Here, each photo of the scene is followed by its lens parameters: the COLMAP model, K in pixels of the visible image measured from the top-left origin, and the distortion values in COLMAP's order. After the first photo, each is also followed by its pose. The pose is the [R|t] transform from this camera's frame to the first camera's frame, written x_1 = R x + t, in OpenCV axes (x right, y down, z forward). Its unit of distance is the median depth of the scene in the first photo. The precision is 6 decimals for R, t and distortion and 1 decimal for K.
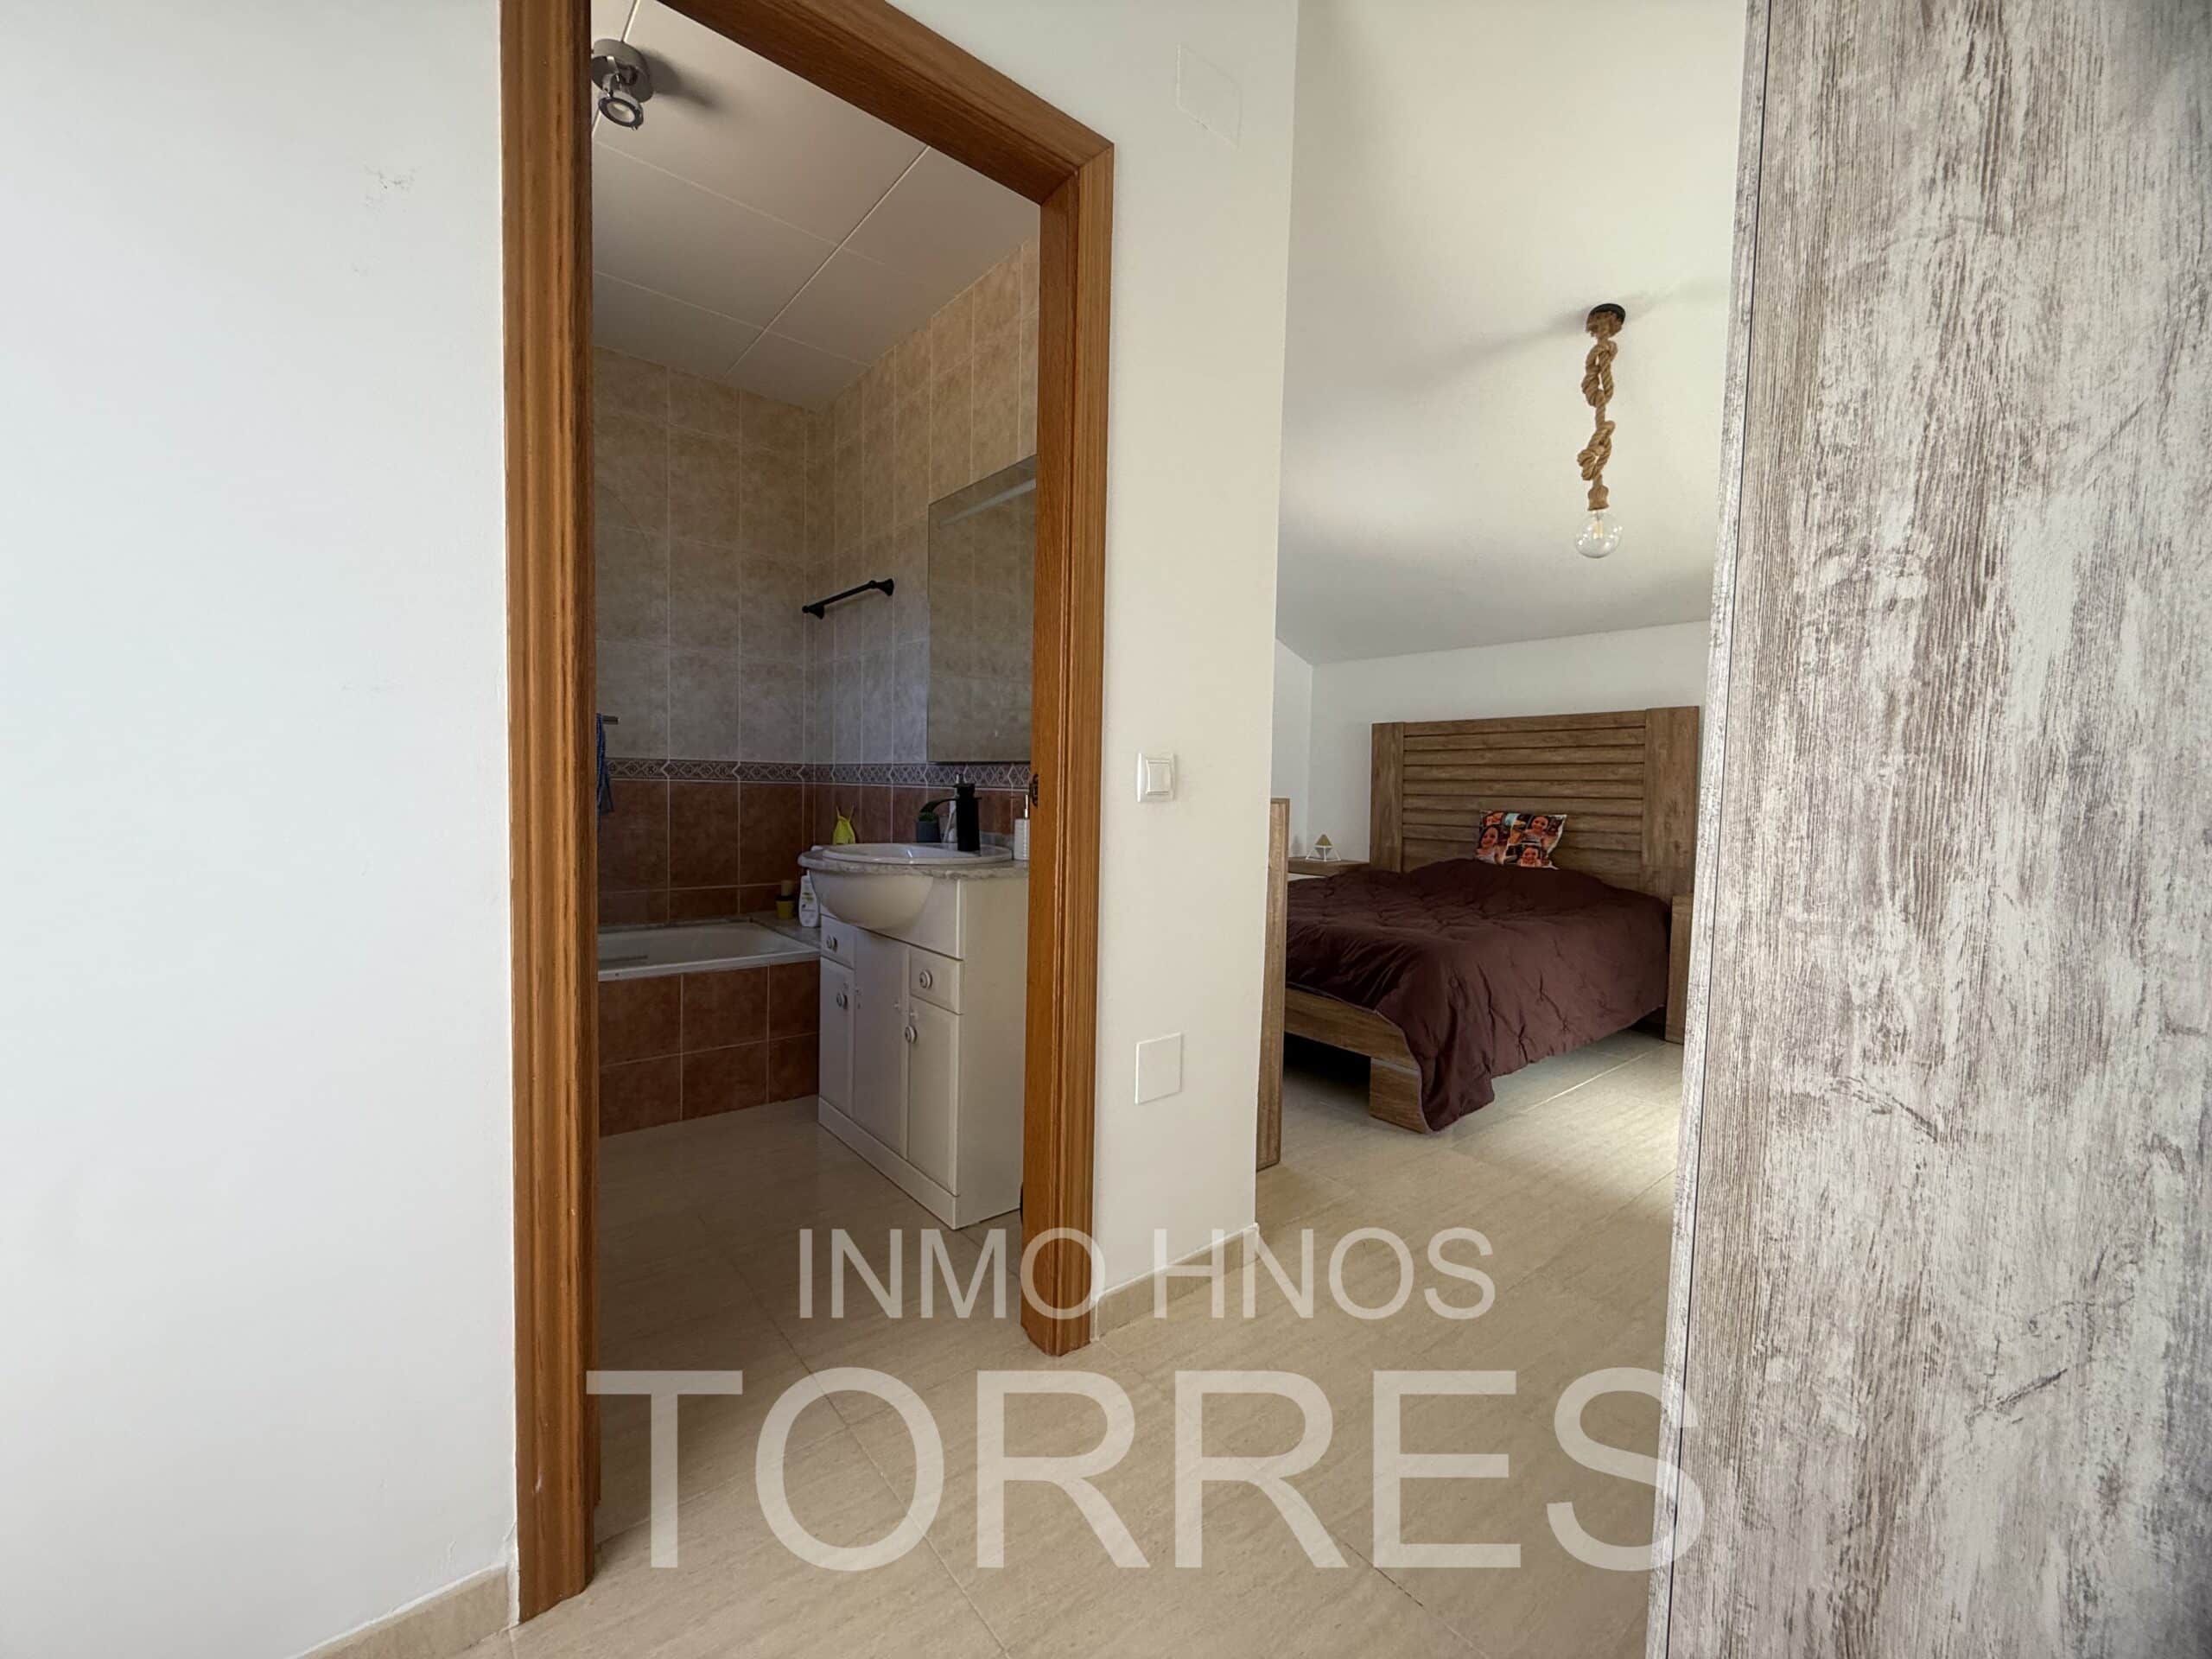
lens RADIAL K [[880.5, 0, 1103.1], [0, 880.5, 830.4], [0, 0, 1]] dist [0.000493, -0.000140]
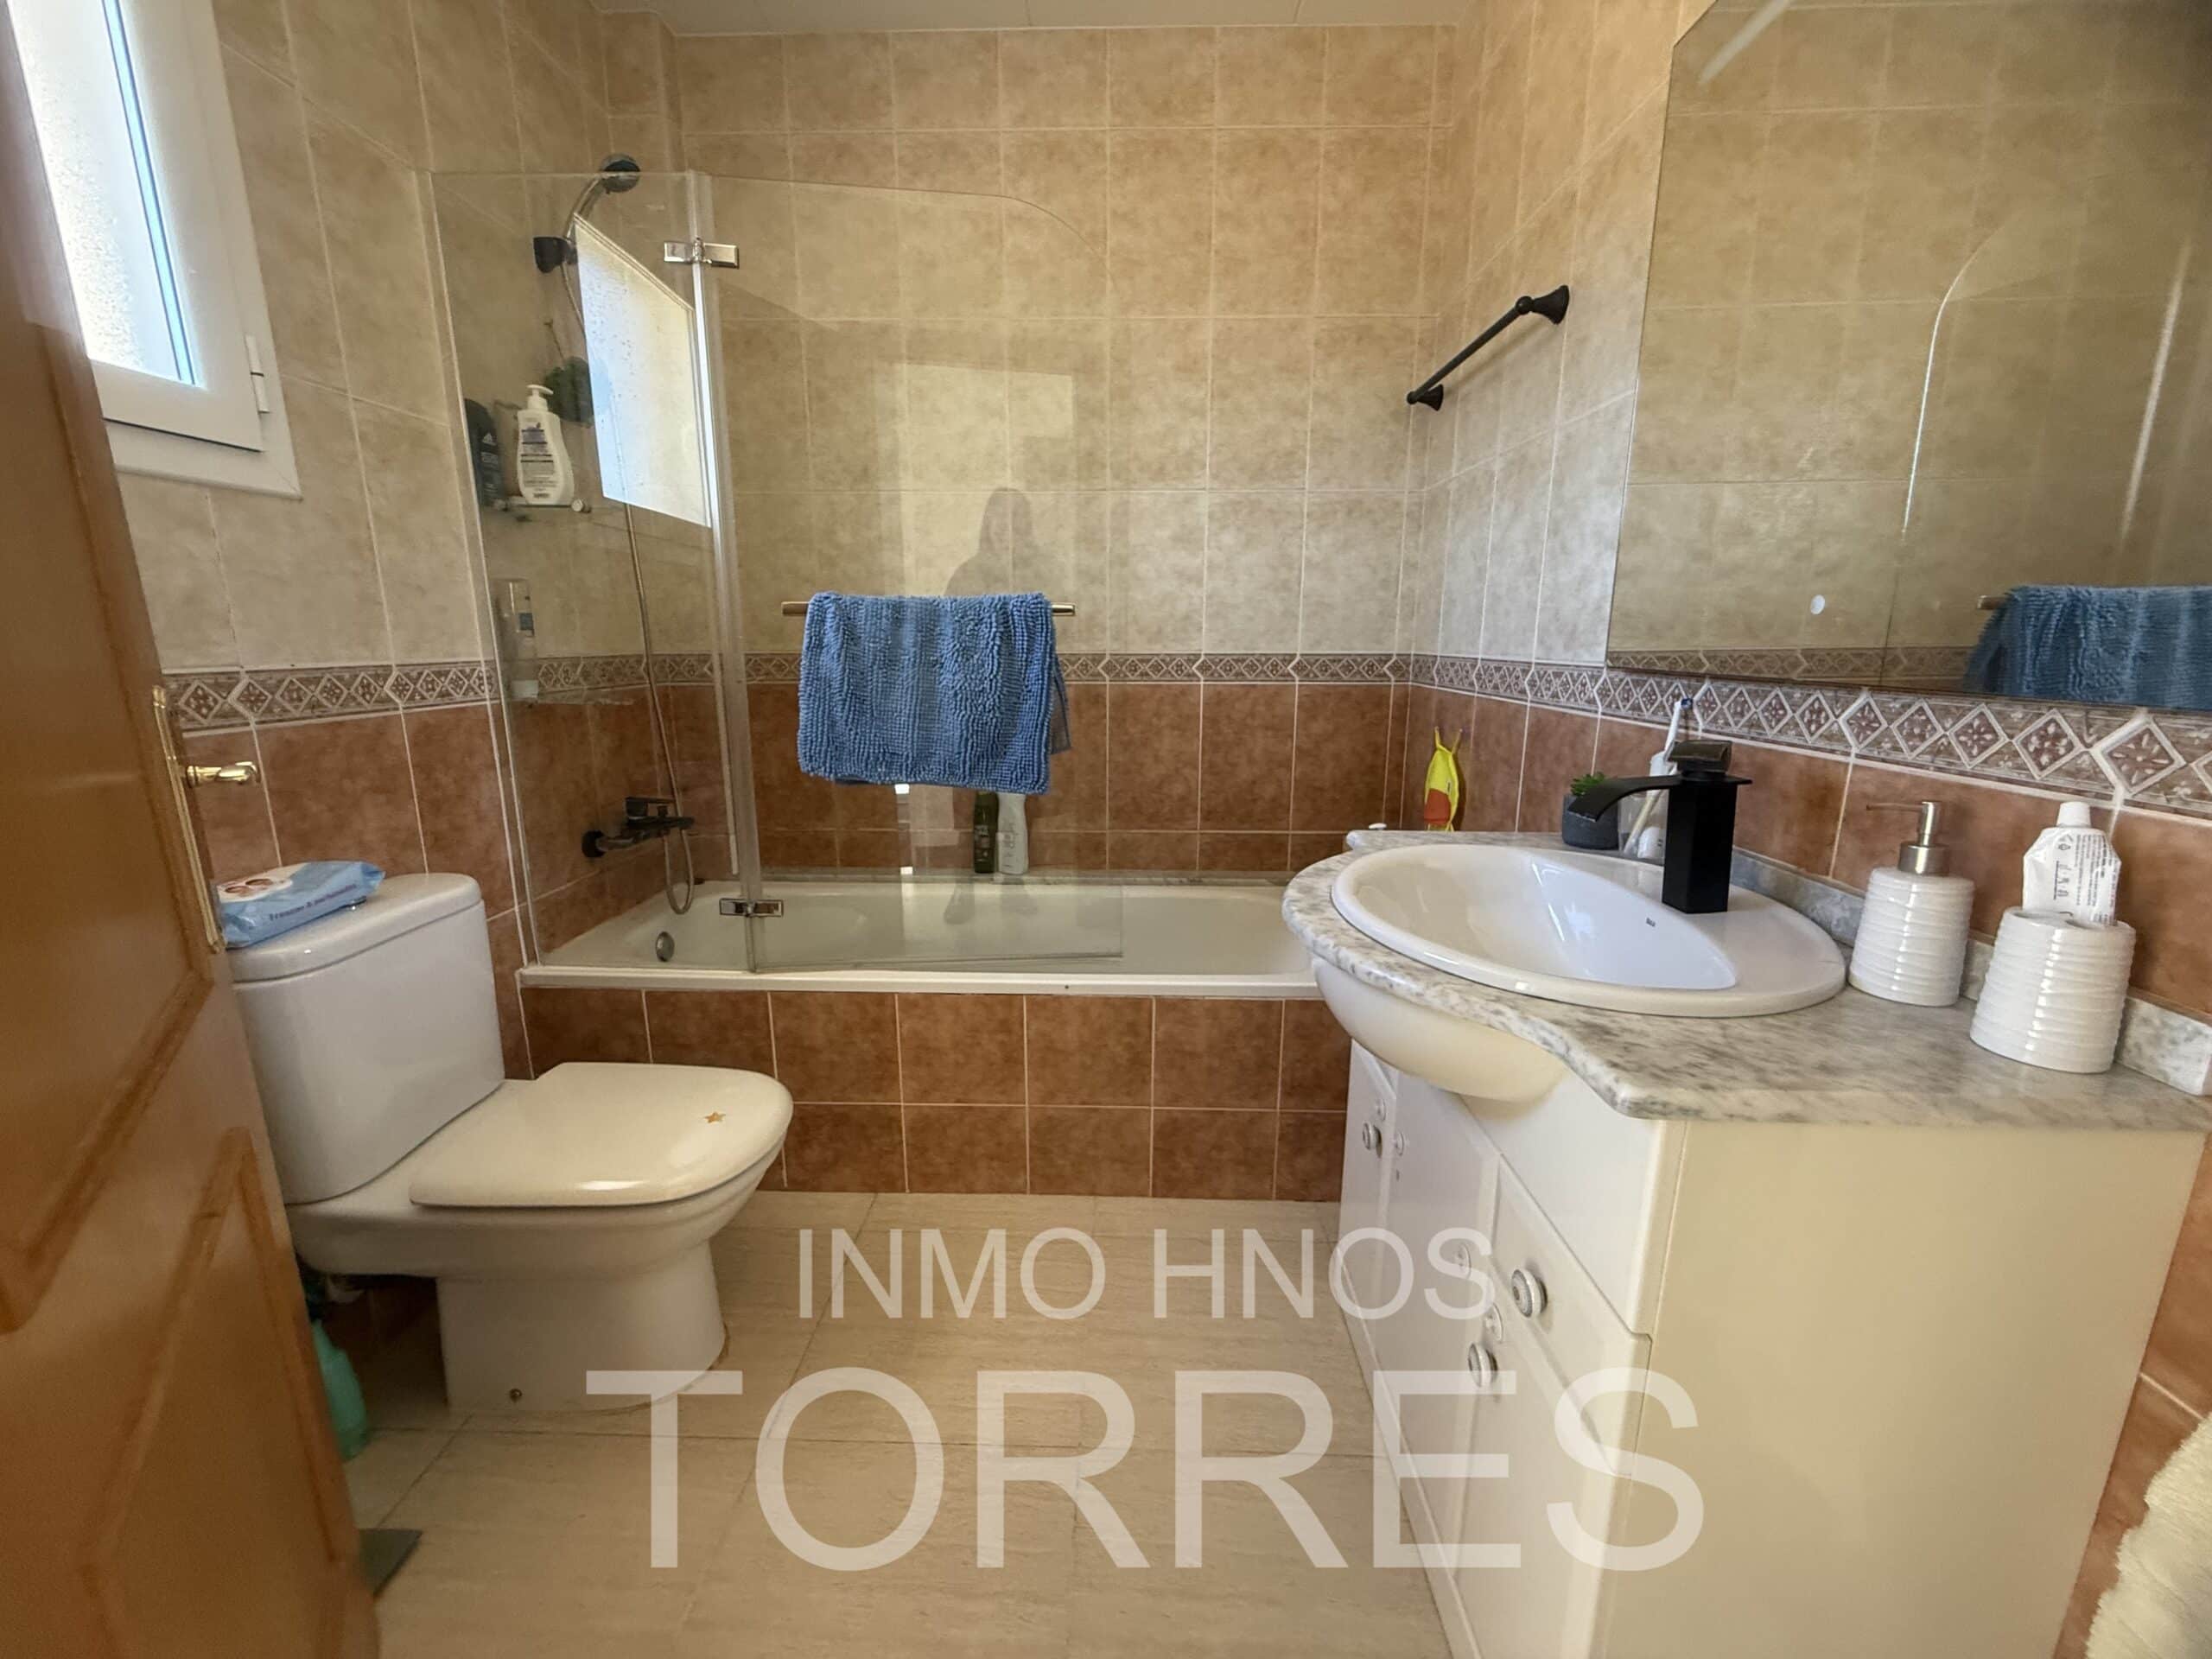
lens RADIAL K [[880.5, 0, 1107.0], [0, 880.5, 824.2], [0, 0, 1]] dist [0.000493, -0.000140]
pose [[0.756822, 0.116104, -0.643227, -0.075156], [-0.017359, 0.987320, 0.157789, -0.054595], [0.653391, -0.108252, 0.749241, 0.393159]]
